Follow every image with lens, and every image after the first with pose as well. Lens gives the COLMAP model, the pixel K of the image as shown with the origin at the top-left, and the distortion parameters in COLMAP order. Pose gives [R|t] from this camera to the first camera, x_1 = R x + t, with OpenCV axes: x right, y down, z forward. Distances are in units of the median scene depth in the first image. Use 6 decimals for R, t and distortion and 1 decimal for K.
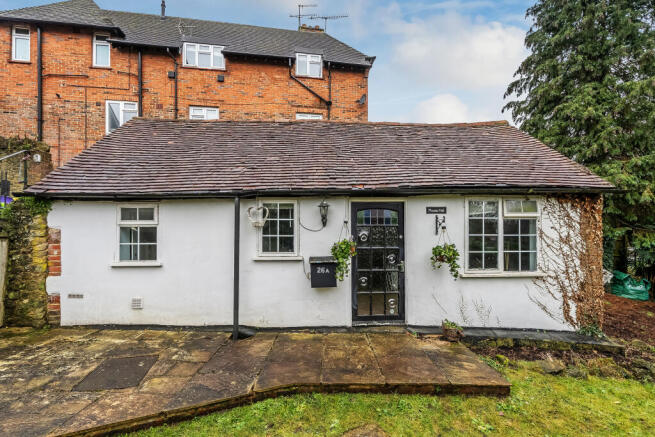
lens RADIAL K [[286.5, 0, 345.5], [0, 286.5, 236.7], [0, 0, 1]] dist [-0.002223, 0.000852]
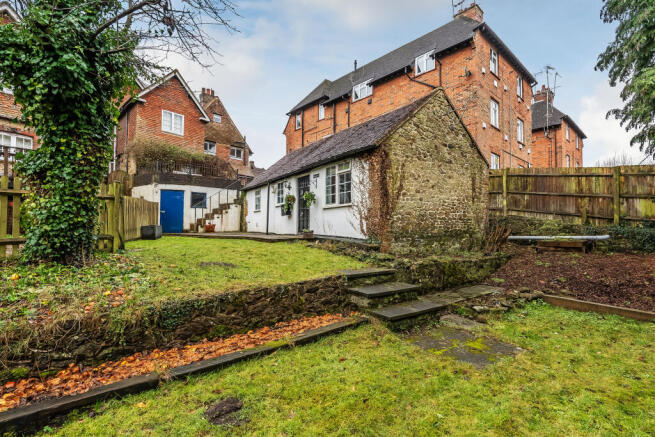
lens RADIAL K [[312.3, 0, 325.8], [0, 312.3, 217.0], [0, 0, 1]] dist [-0.002000, -0.000507]
pose [[0.554654, -0.036535, -0.831278, 2.100209], [0.002141, 0.999095, -0.042482, 0.279279], [0.832078, 0.021783, 0.554231, -0.132919]]
